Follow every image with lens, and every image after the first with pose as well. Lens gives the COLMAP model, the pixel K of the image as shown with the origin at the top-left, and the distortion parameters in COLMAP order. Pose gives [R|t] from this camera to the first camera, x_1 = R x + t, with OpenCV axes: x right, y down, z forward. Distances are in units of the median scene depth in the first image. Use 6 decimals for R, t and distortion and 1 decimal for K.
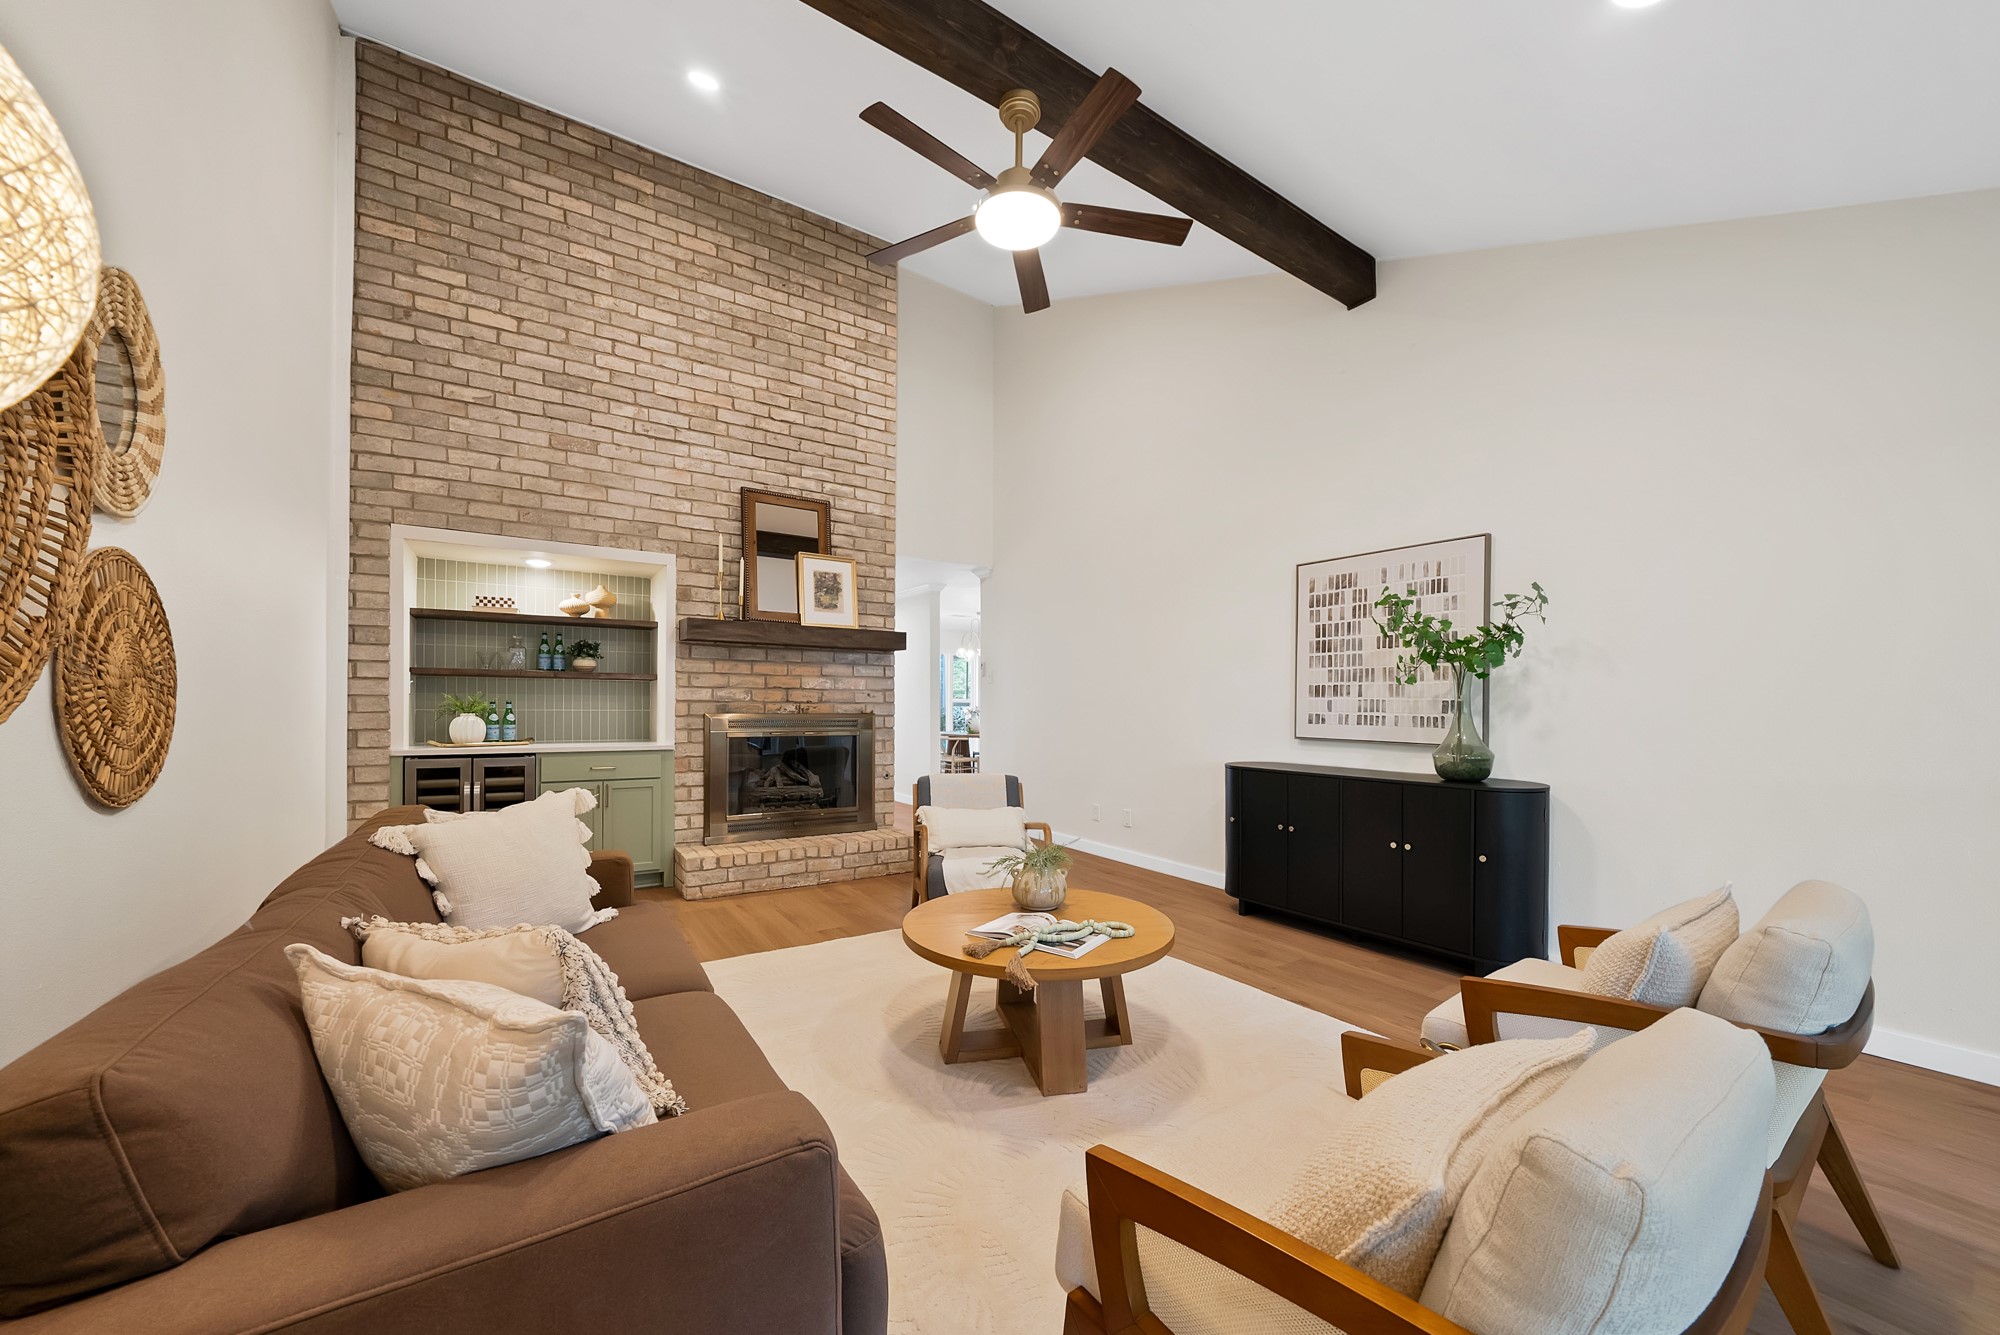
lens RADIAL K [[729.2, 0, 994.8], [0, 729.2, 705.9], [0, 0, 1]] dist [-0.020458, -0.000049]
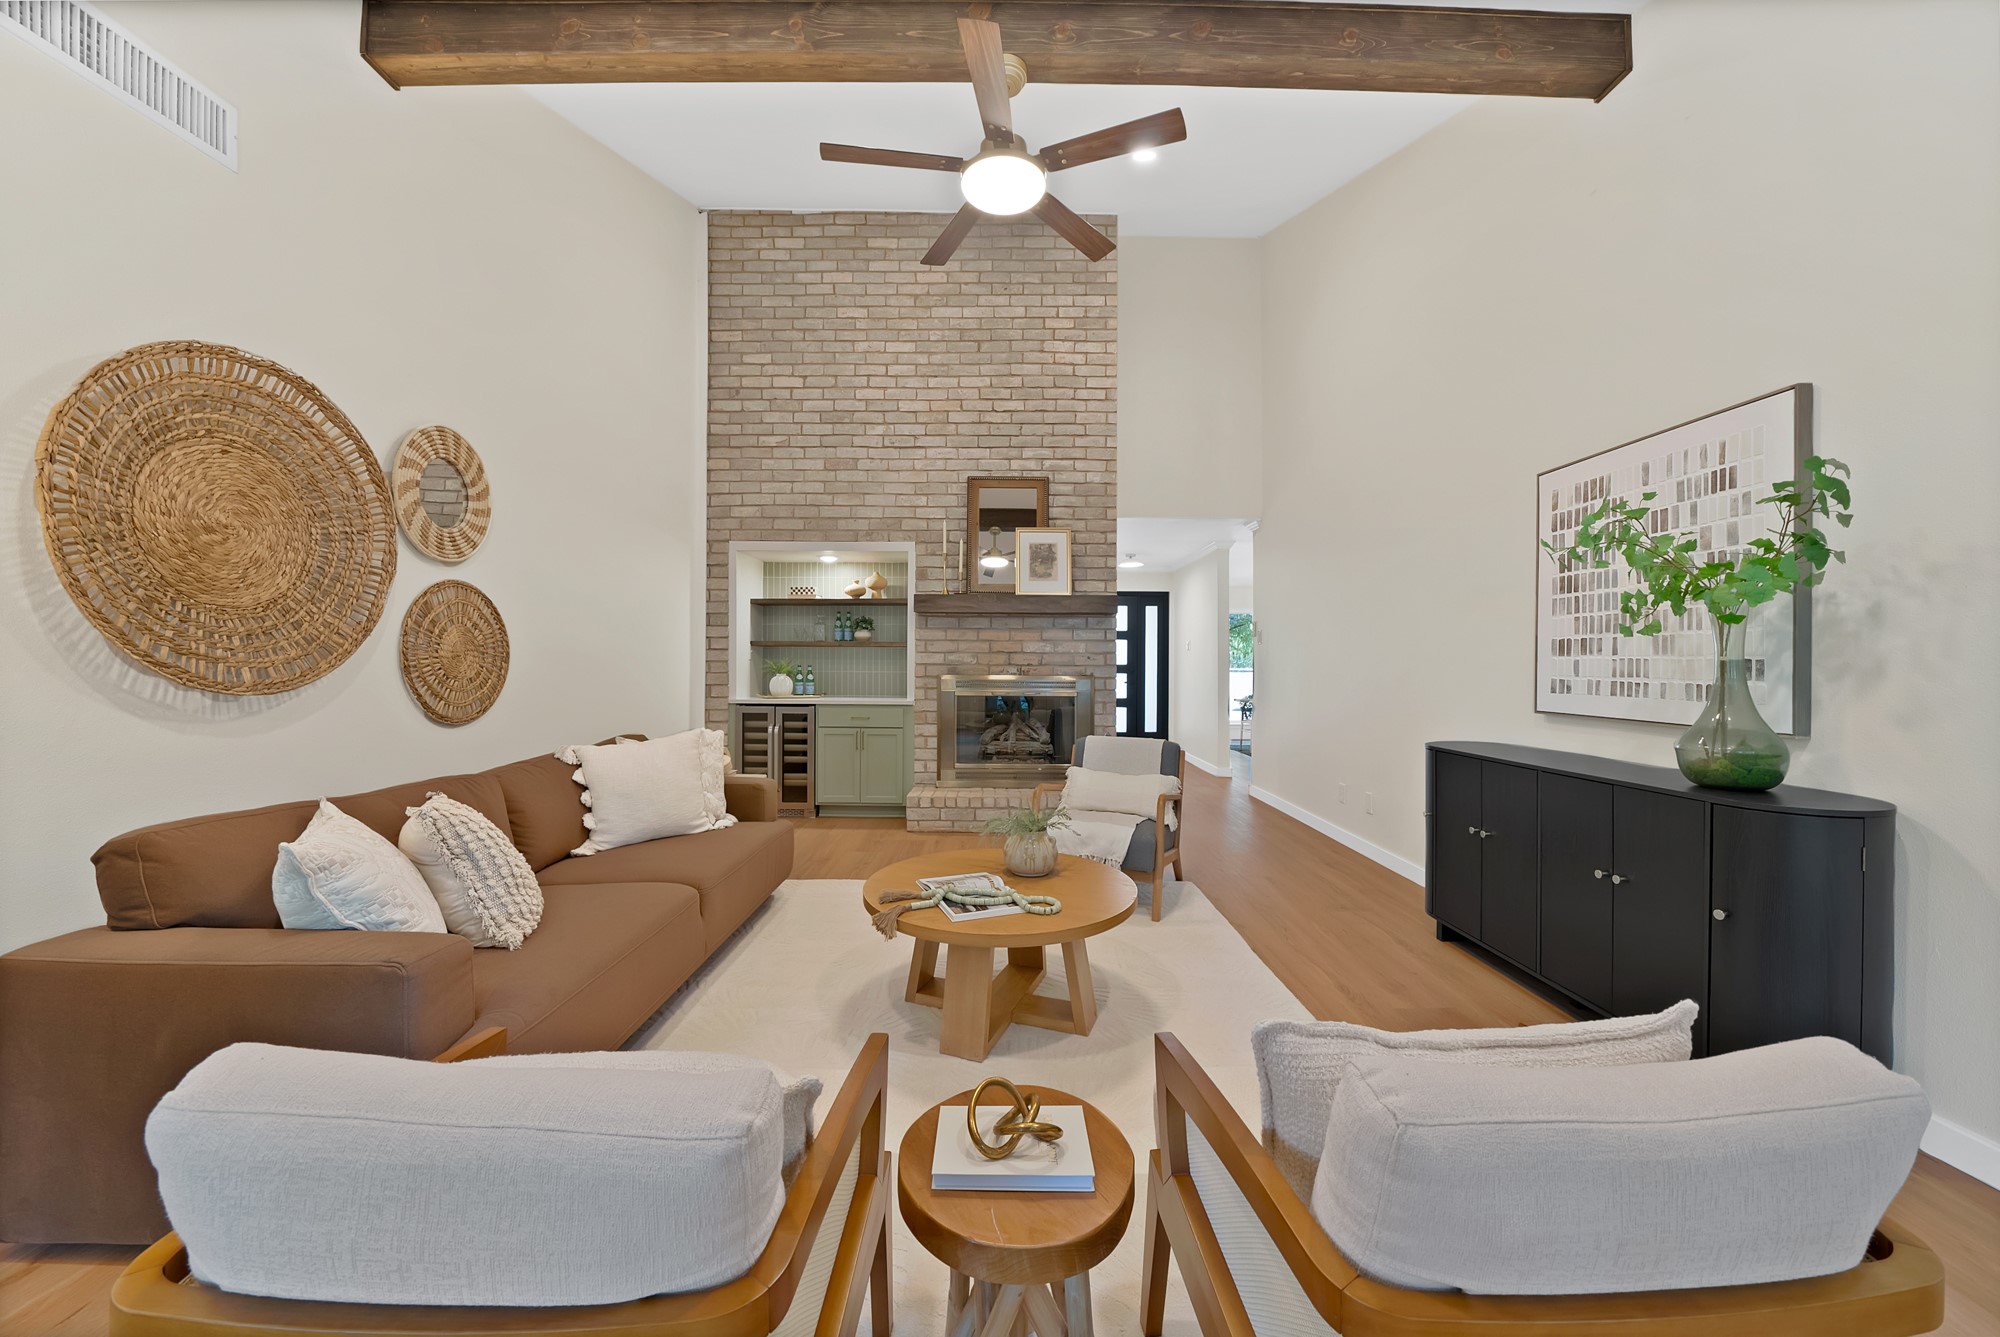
lens RADIAL K [[708.4, 0, 989.5], [0, 708.4, 665.3], [0, 0, 1]] dist [-0.021326, 0.000069]
pose [[0.830190, -0.002307, -0.557476, 0.345951], [-0.000592, 0.999987, -0.005021, 0.000884], [0.557480, 0.004498, 0.830178, 0.111572]]
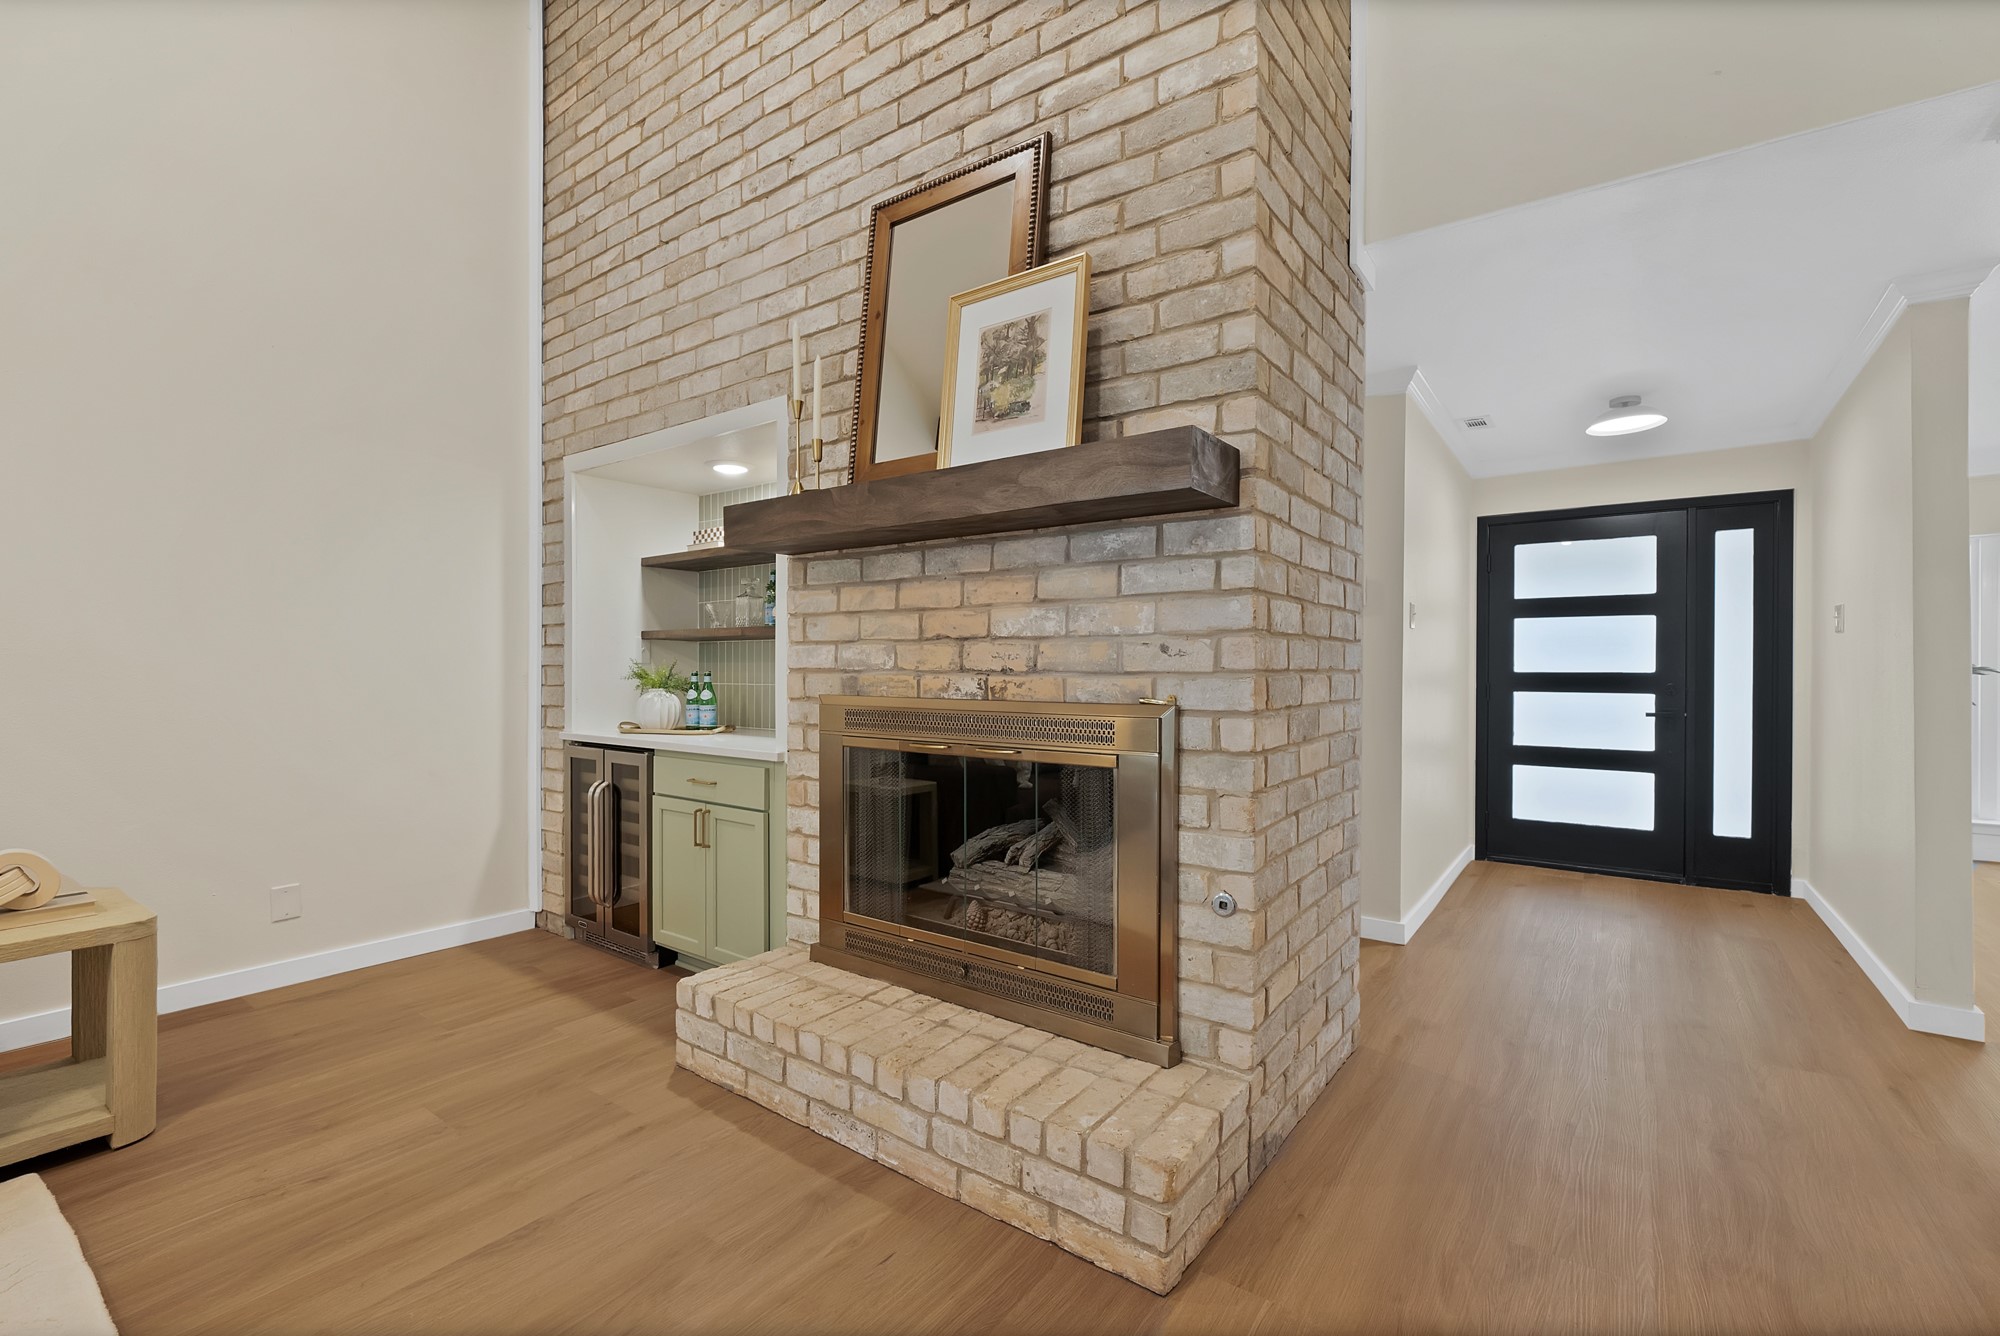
lens RADIAL K [[882.6, 0, 896.3], [0, 882.6, 663.4], [0, 0, 1]] dist [0.002688, 0.000237]
pose [[0.303281, -0.014351, -0.952793, 0.218558], [-0.003928, 0.999859, -0.016310, -0.001735], [0.952893, 0.008689, 0.303182, 0.977173]]
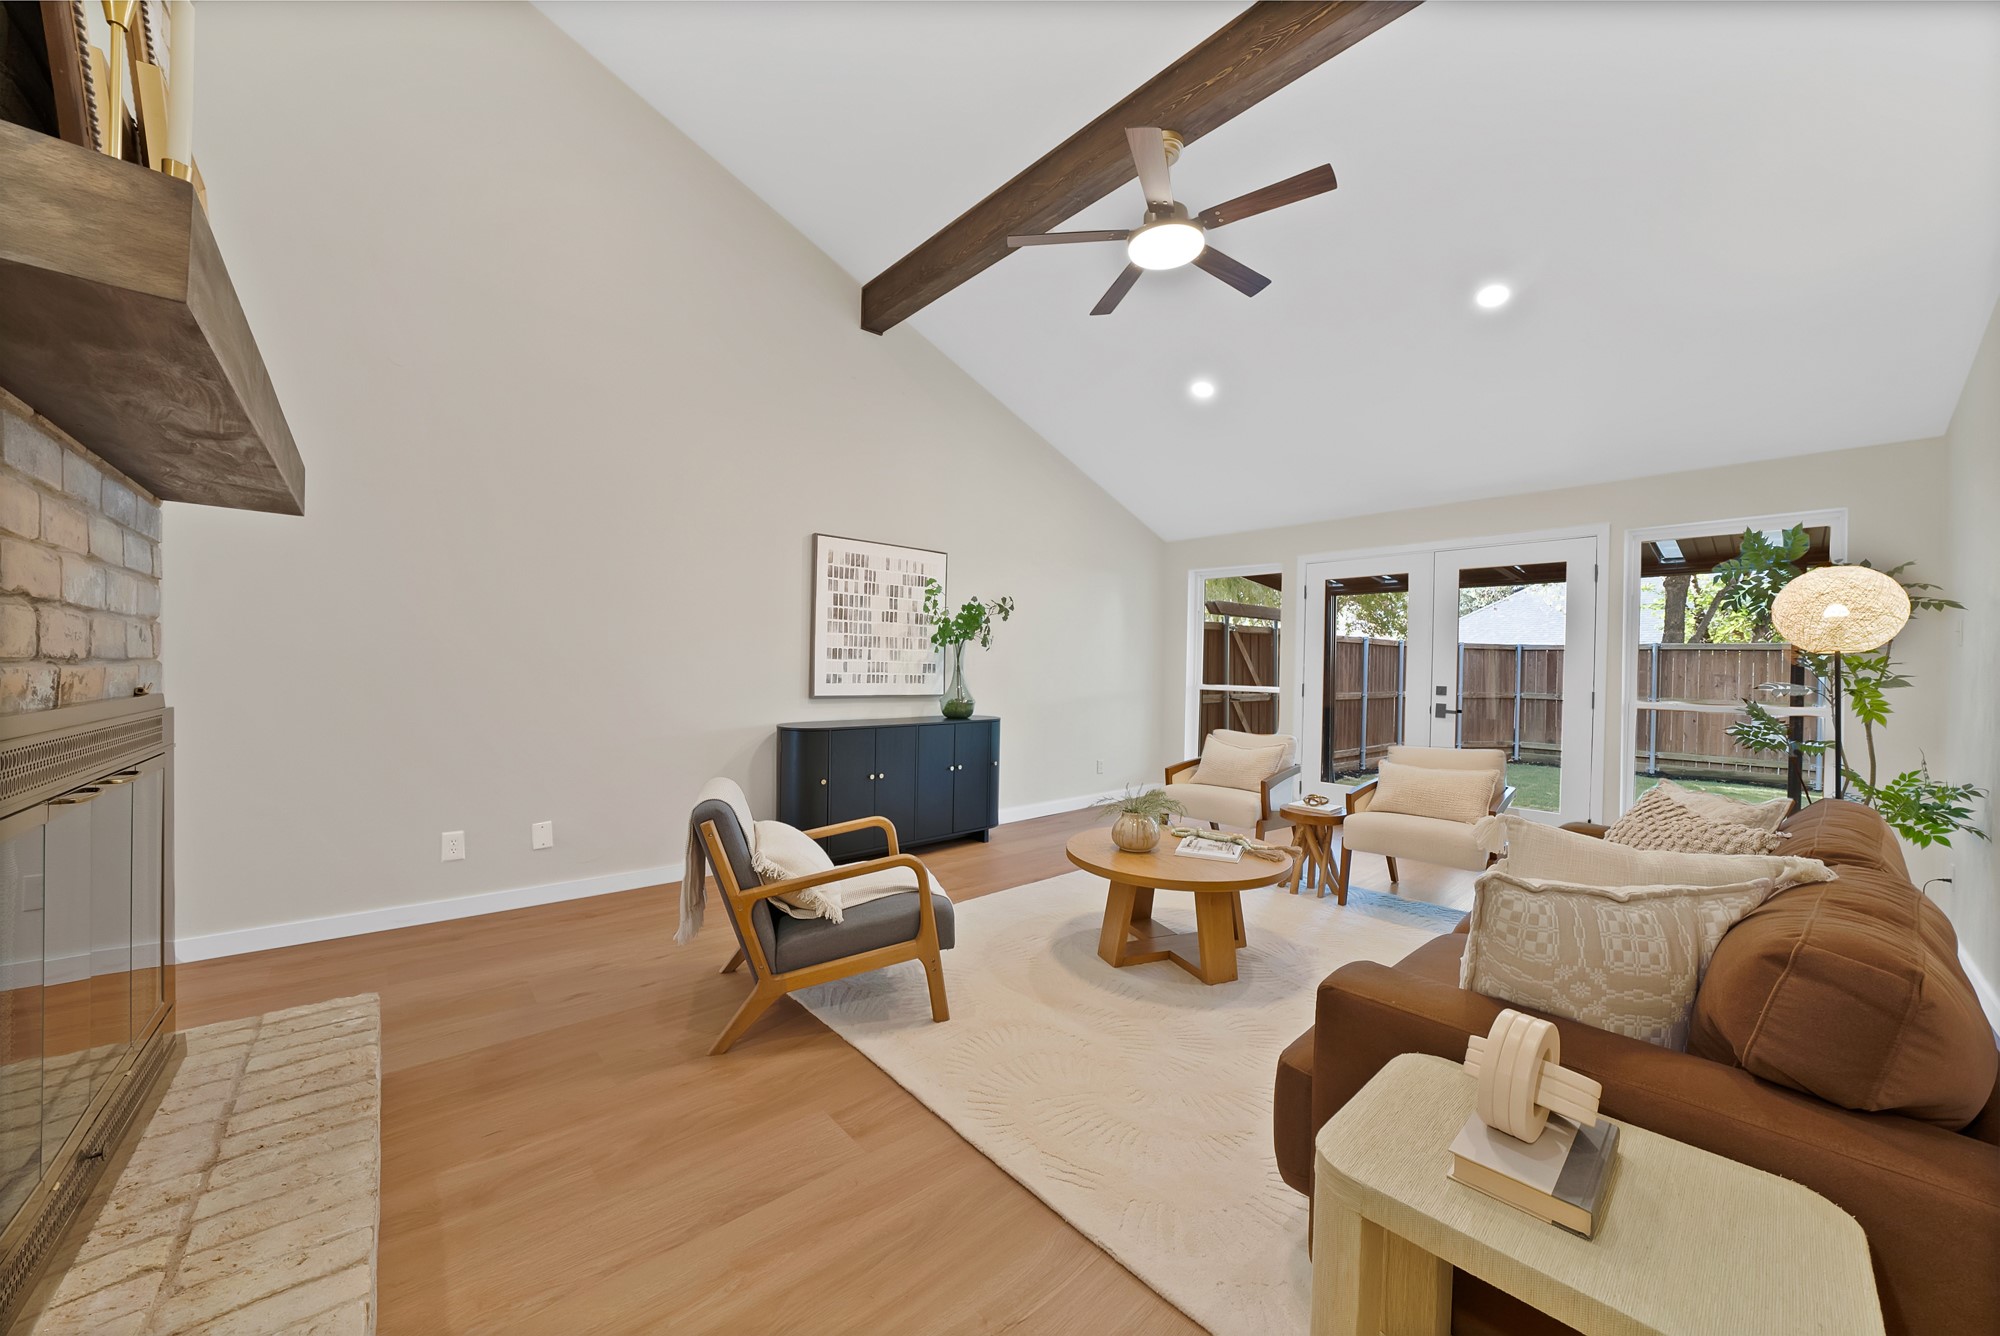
lens RADIAL K [[710.7, 0, 999.7], [0, 710.7, 672.1], [0, 0, 1]] dist [-0.018299, 0.000101]
pose [[-0.155466, -0.014636, 0.987733, -0.636612], [-0.013169, 0.999832, 0.012742, -0.008769], [-0.987753, -0.011027, -0.155632, 0.884044]]
